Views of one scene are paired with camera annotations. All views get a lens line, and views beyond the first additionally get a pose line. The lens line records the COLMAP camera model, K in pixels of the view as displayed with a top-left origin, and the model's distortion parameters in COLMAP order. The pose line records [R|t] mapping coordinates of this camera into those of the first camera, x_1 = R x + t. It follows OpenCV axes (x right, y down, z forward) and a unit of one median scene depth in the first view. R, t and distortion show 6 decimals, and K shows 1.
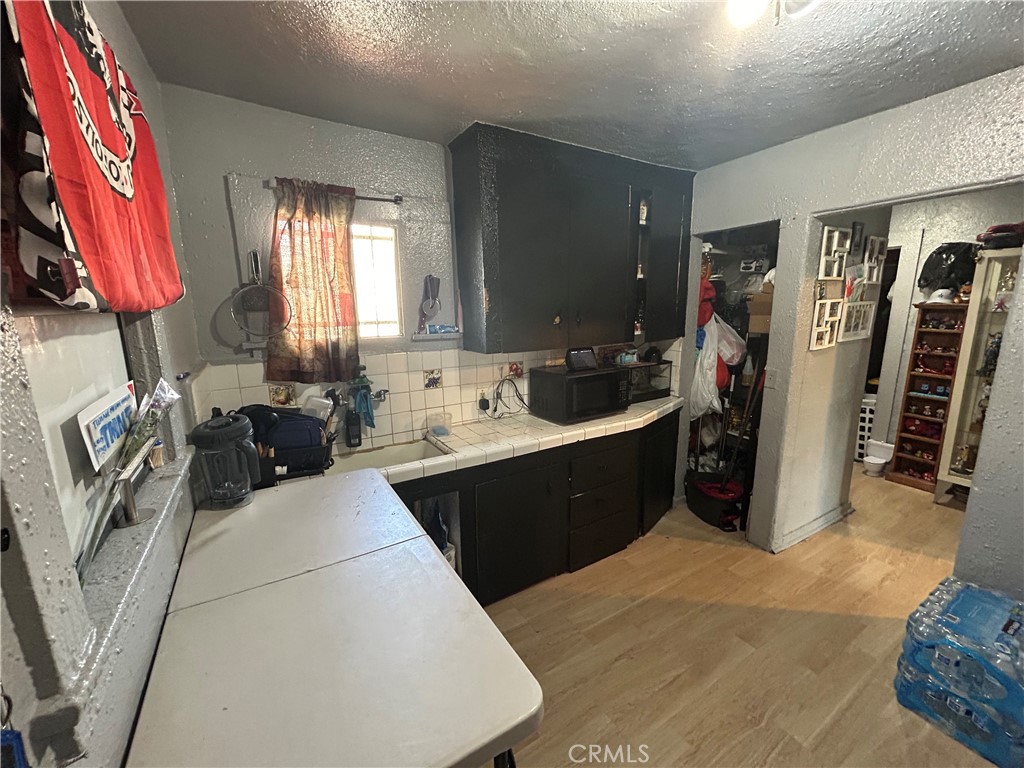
lens RADIAL K [[411.5, 0, 509.3], [0, 411.5, 382.7], [0, 0, 1]] dist [0.000527, 0.000216]
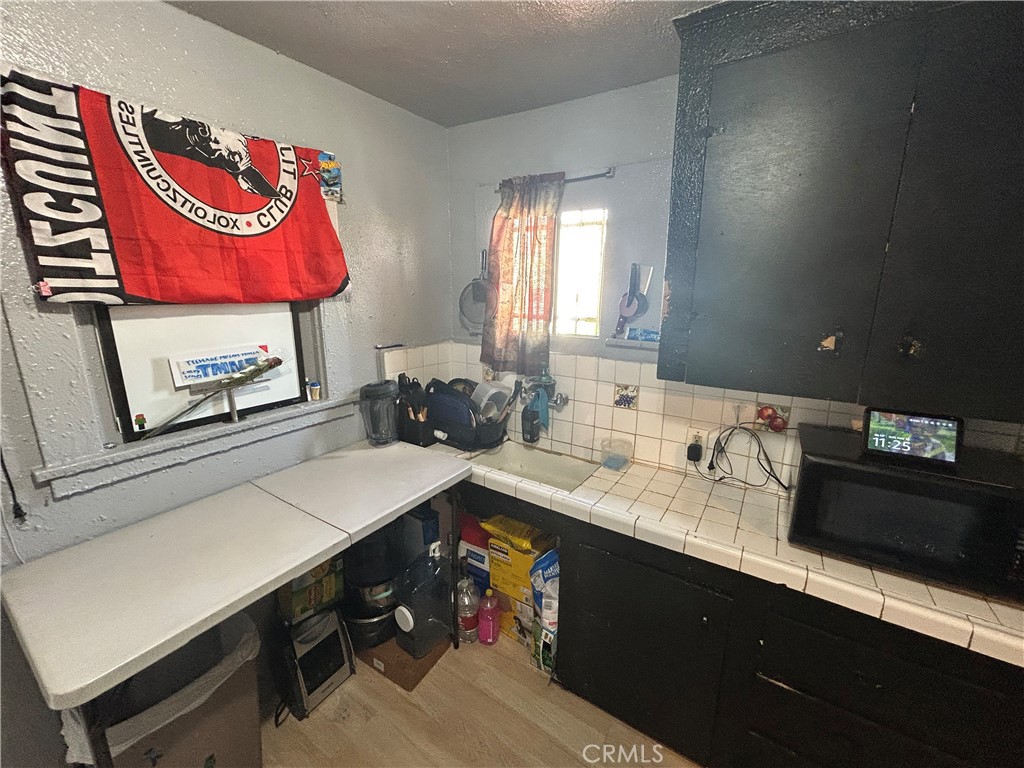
lens RADIAL K [[411.5, 0, 509.3], [0, 411.5, 382.7], [0, 0, 1]] dist [0.000527, 0.000216]
pose [[0.436880, 0.213811, -0.873740, 0.414988], [-0.185277, 0.971901, 0.145191, -0.111930], [0.880232, 0.098453, 0.464218, 0.453639]]
